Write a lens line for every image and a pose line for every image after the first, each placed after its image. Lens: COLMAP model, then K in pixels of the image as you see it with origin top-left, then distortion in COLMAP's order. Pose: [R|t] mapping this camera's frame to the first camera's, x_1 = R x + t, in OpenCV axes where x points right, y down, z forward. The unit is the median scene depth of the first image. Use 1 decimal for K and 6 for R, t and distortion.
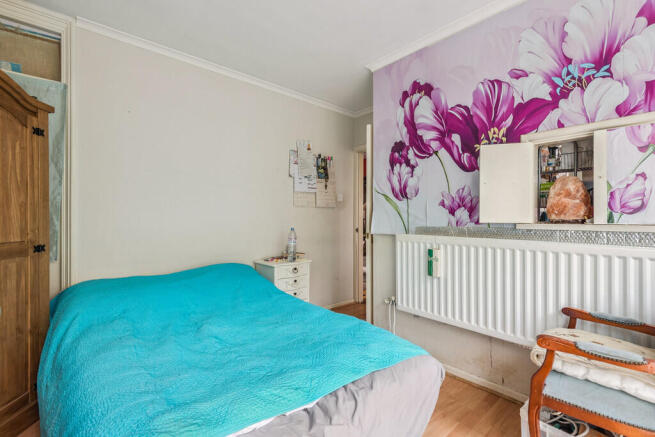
lens RADIAL K [[296.3, 0, 328.7], [0, 296.3, 218.2], [0, 0, 1]] dist [0.025298, -0.002632]
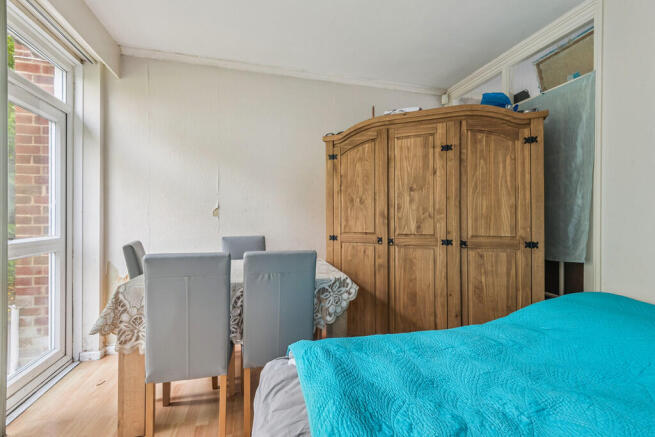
lens RADIAL K [[296.3, 0, 328.9], [0, 296.3, 217.7], [0, 0, 1]] dist [0.025298, -0.002632]
pose [[-0.404205, -0.003636, -0.914661, 0.375738], [-0.011525, 0.999933, 0.001118, 0.008257], [0.914596, 0.010993, -0.404220, 0.825626]]
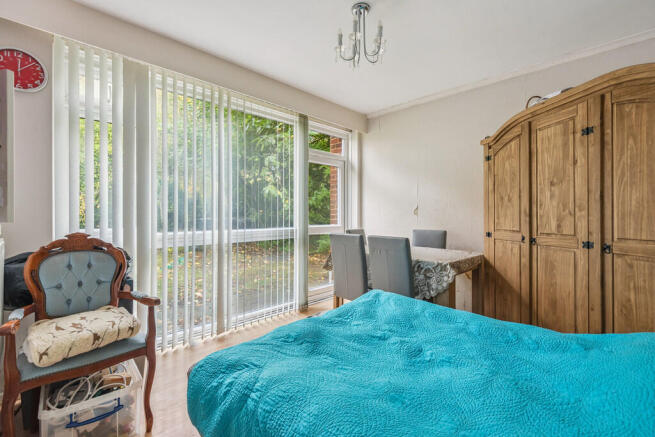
lens RADIAL K [[296.3, 0, 323.9], [0, 296.3, 213.8], [0, 0, 1]] dist [0.025298, -0.002632]
pose [[-0.993657, -0.004587, -0.112356, 0.041371], [-0.004876, 0.999985, 0.002303, 0.000911], [0.112344, 0.002836, -0.993665, 1.779983]]
